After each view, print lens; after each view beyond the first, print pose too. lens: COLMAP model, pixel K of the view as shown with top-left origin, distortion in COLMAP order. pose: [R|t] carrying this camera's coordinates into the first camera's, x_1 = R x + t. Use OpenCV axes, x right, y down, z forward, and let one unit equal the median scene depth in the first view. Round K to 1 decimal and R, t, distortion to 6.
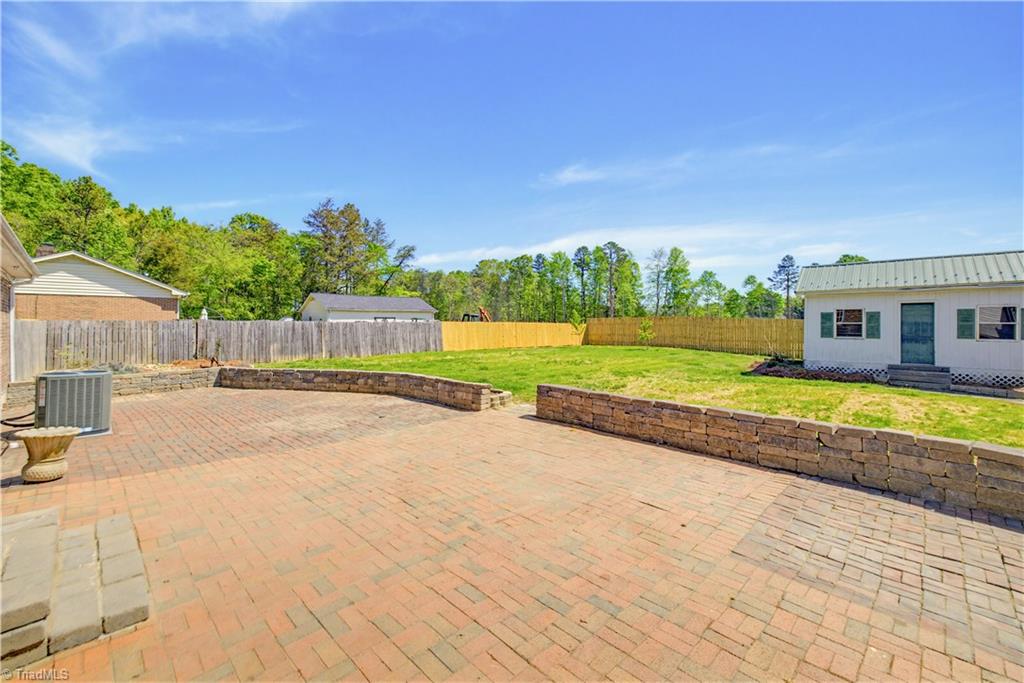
lens RADIAL K [[436.9, 0, 511.8], [0, 436.9, 321.6], [0, 0, 1]] dist [0.000628, 0.000187]
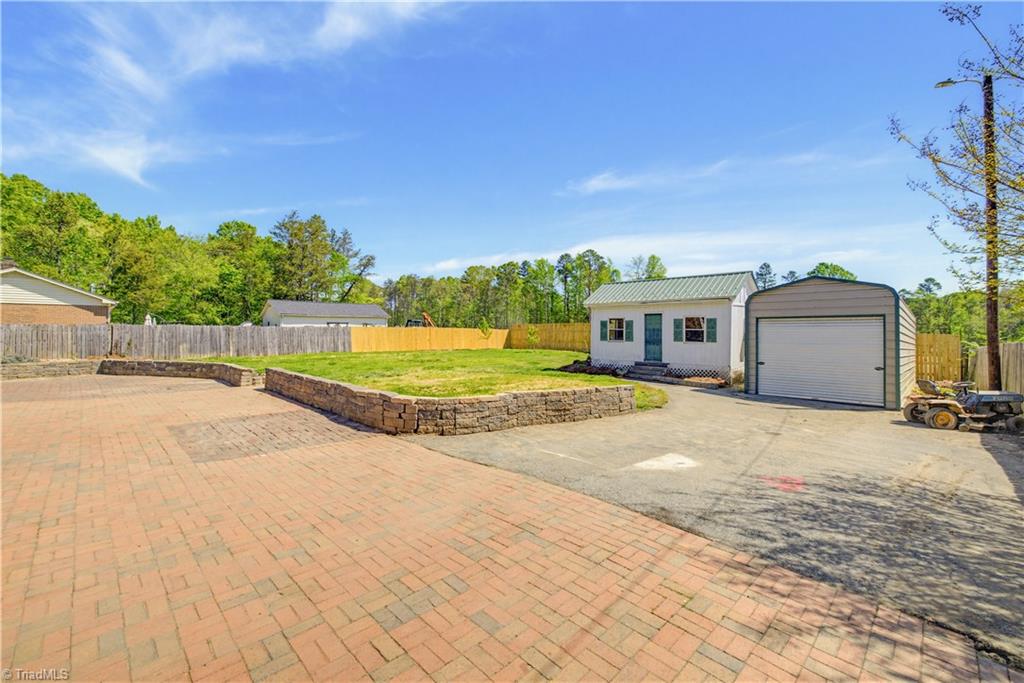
lens RADIAL K [[435.5, 0, 512.0], [0, 435.5, 341.5], [0, 0, 1]] dist [0.001075, 0.000211]
pose [[0.999952, 0.005108, -0.008409, 0.152263], [-0.004827, 0.999438, 0.033159, -0.000424], [0.008573, -0.033117, 0.999415, -0.082832]]
